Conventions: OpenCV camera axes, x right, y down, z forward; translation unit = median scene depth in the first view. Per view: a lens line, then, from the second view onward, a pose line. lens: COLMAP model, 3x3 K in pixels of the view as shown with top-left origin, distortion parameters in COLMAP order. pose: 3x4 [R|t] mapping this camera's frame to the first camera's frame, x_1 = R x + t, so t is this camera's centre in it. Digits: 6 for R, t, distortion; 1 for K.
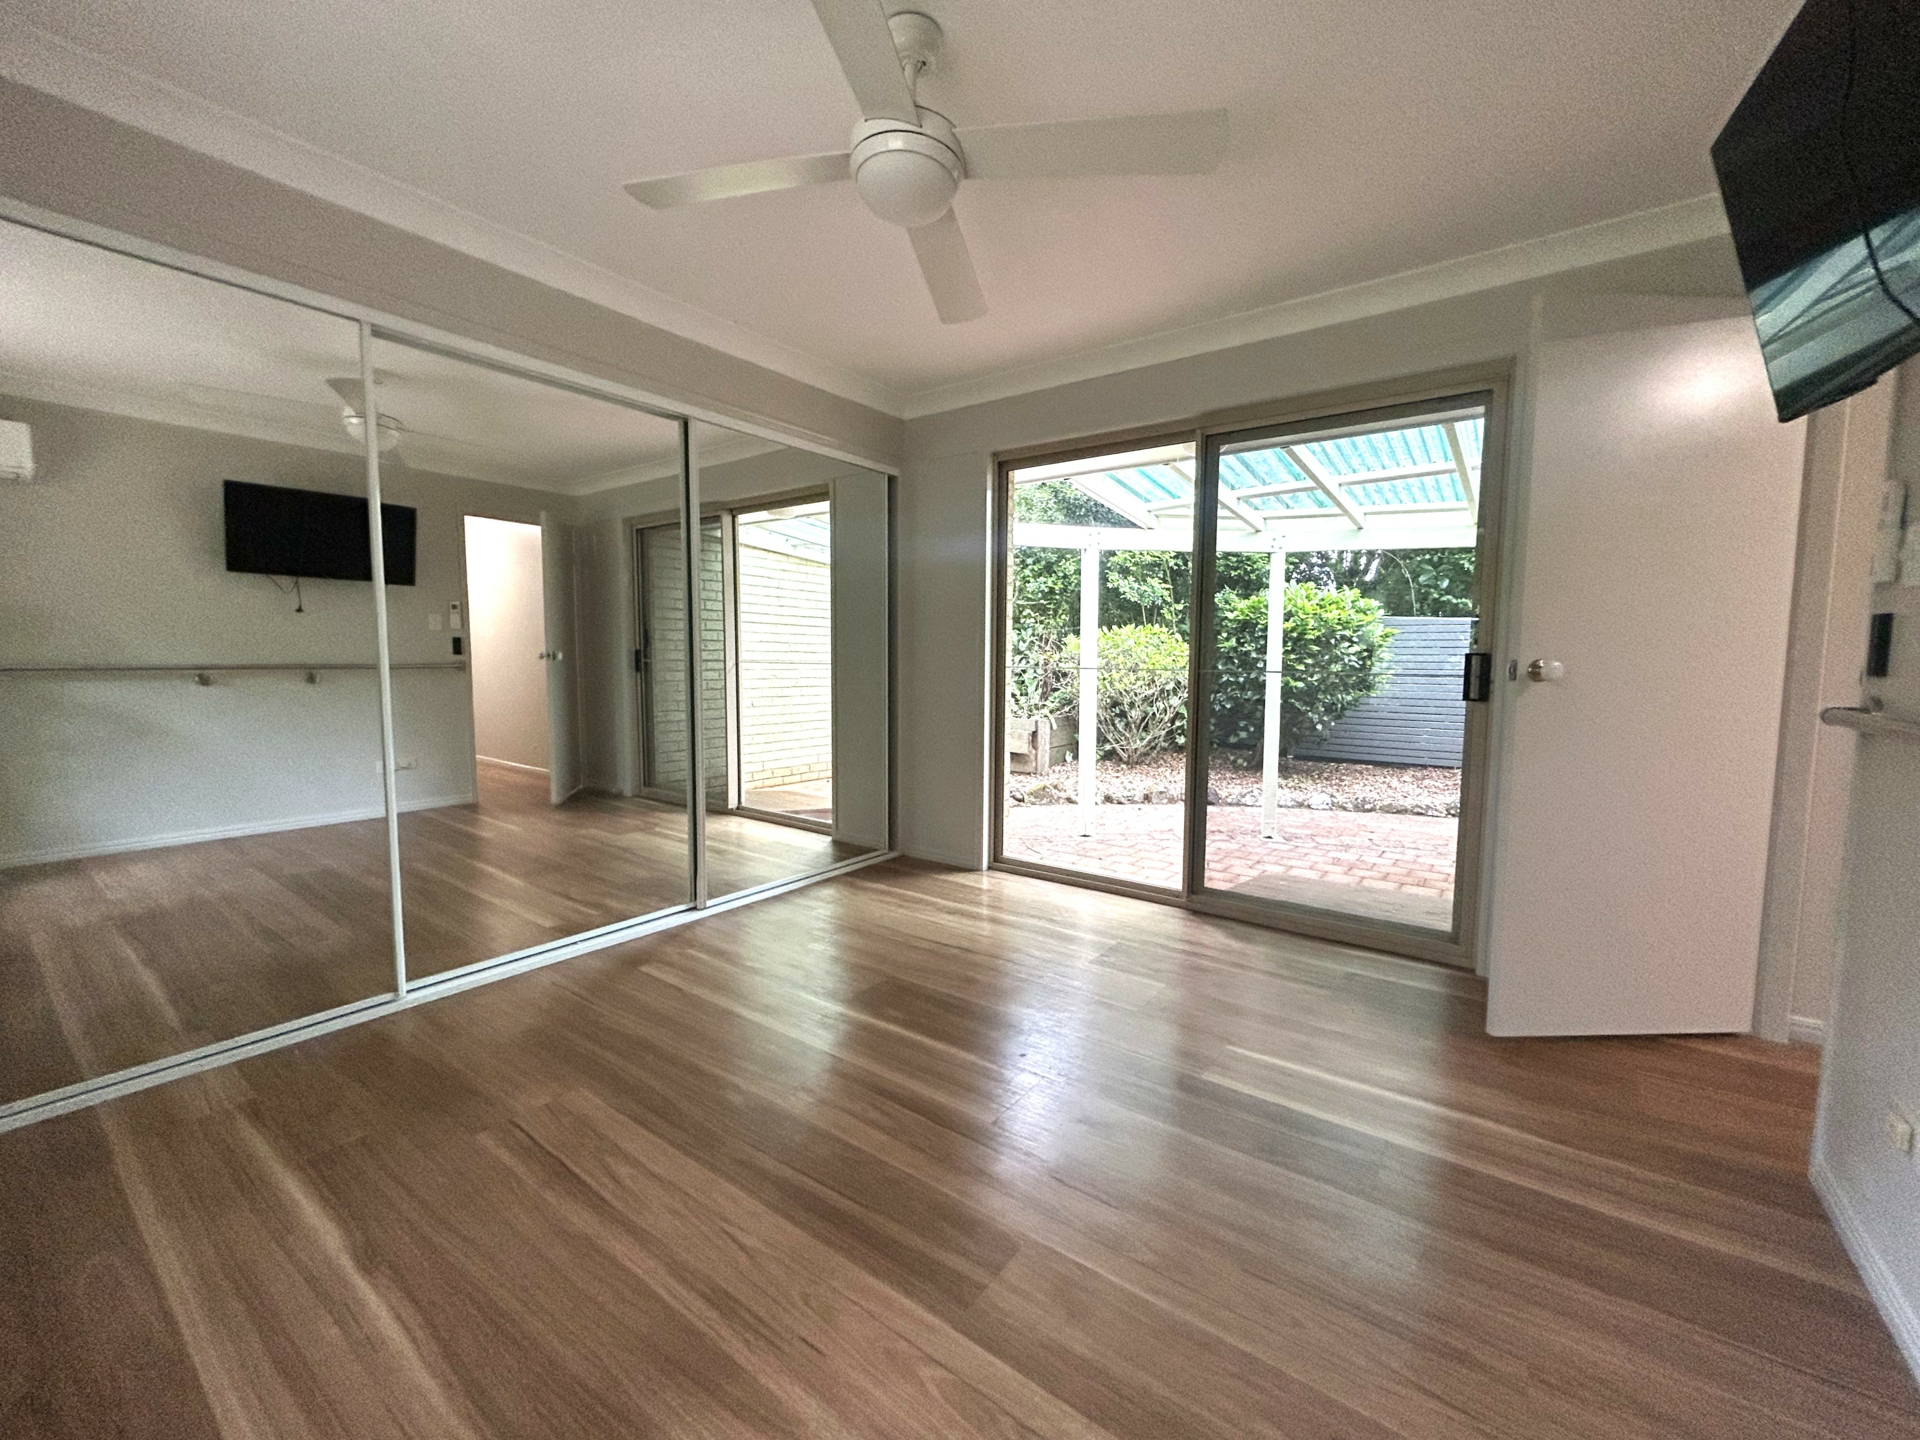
lens RADIAL K [[773.8, 0, 960.0], [0, 773.8, 720.0], [0, 0, 1]] dist [-0.000089, -0.000060]
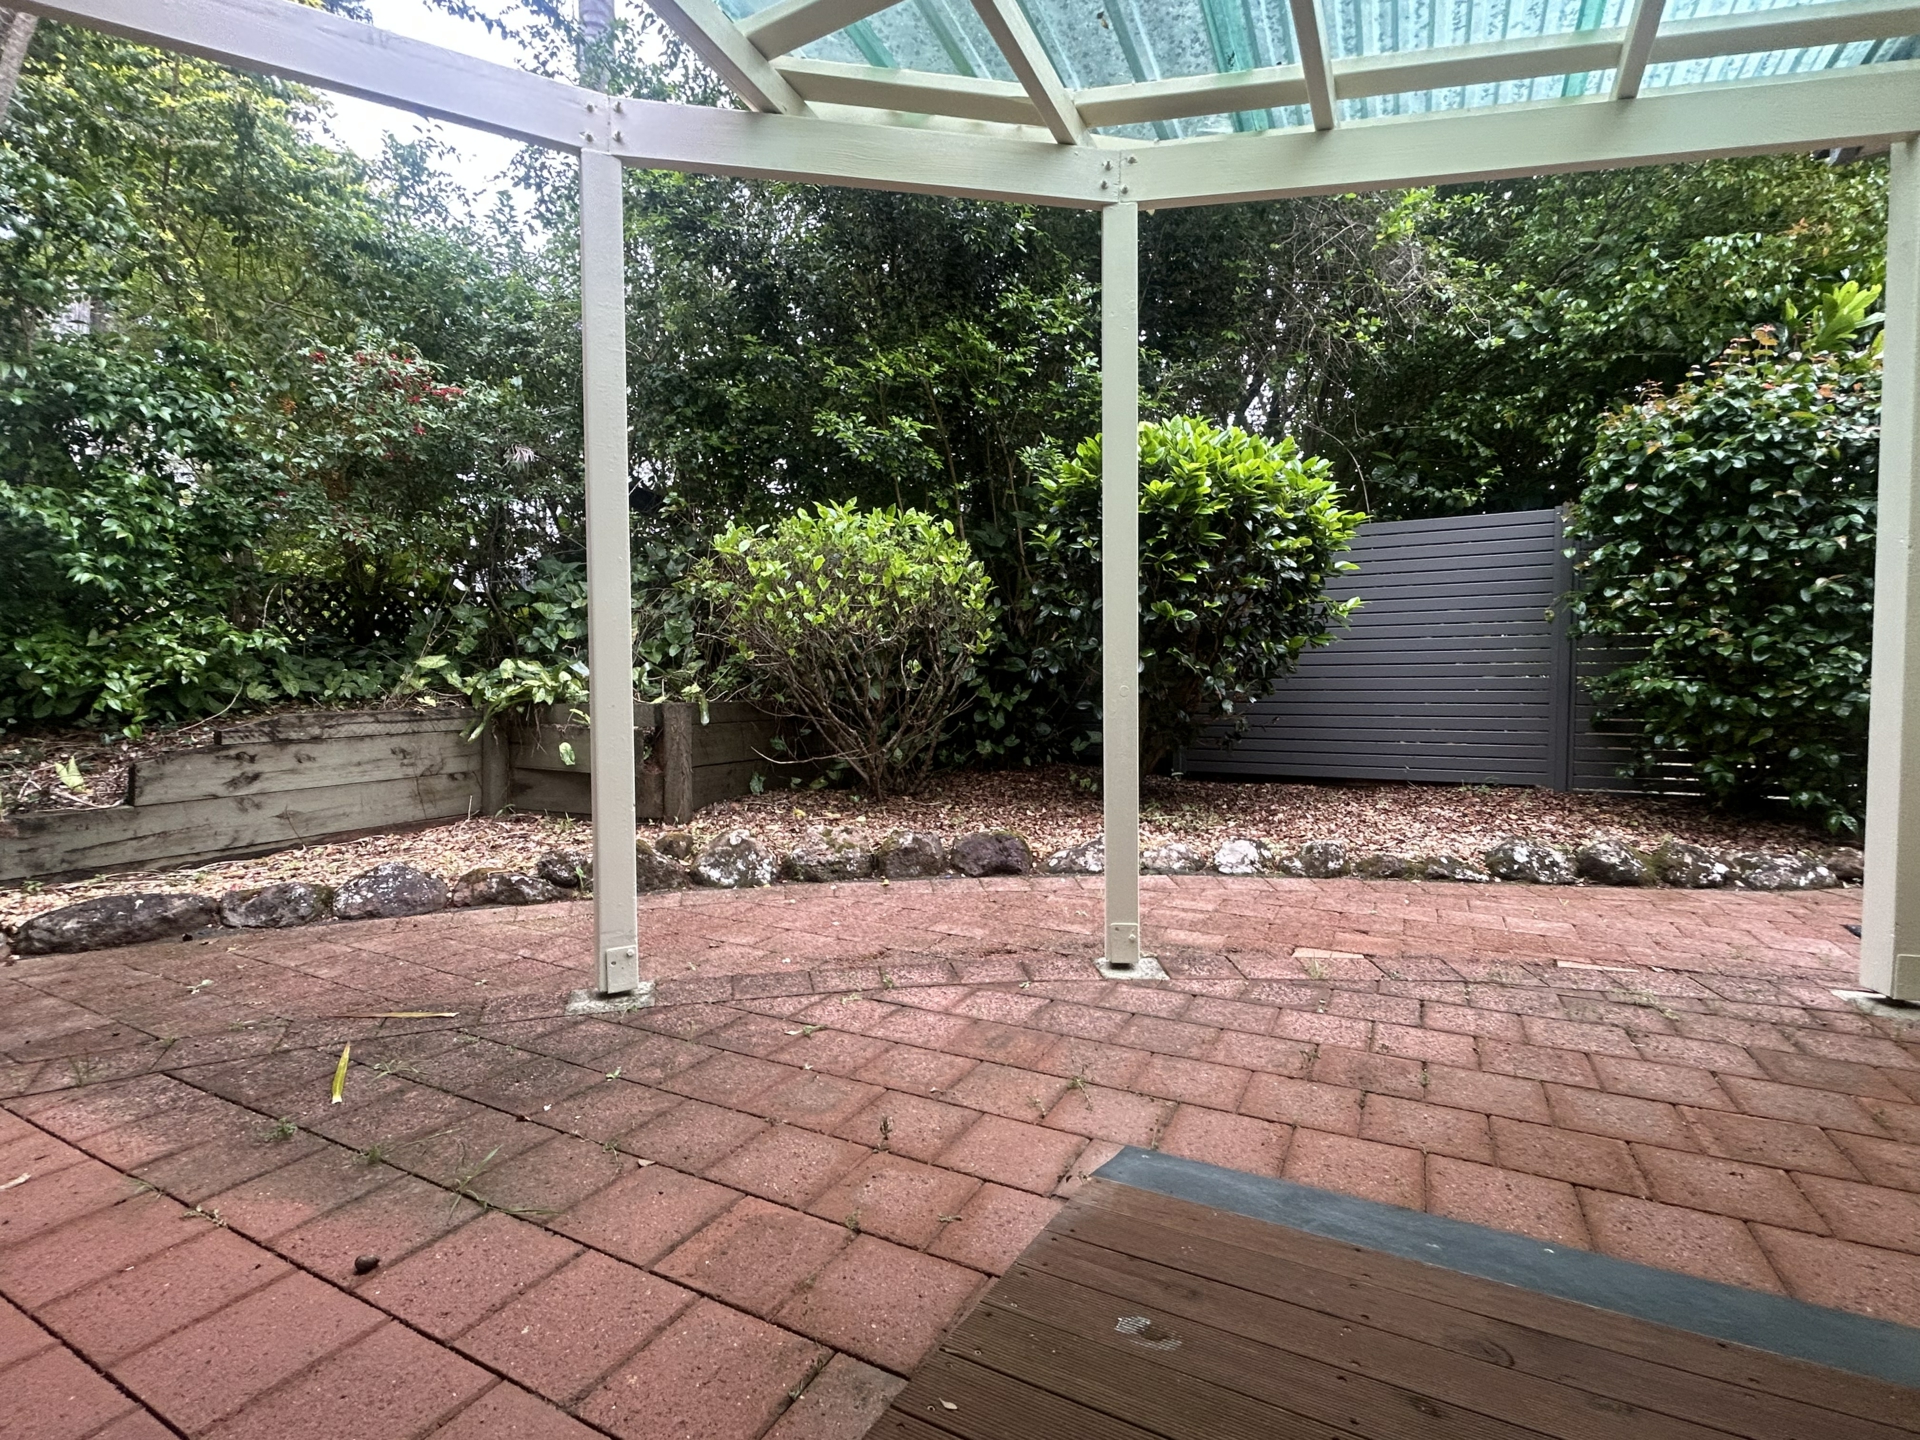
lens RADIAL K [[879.9, 0, 960.0], [0, 879.9, 720.0], [0, 0, 1]] dist [0.000551, 0.000007]
pose [[0.987827, -0.016213, 0.154706, 0.212255], [0.023126, 0.998808, -0.042987, 0.039732], [-0.153825, 0.046041, 0.987025, 0.482263]]
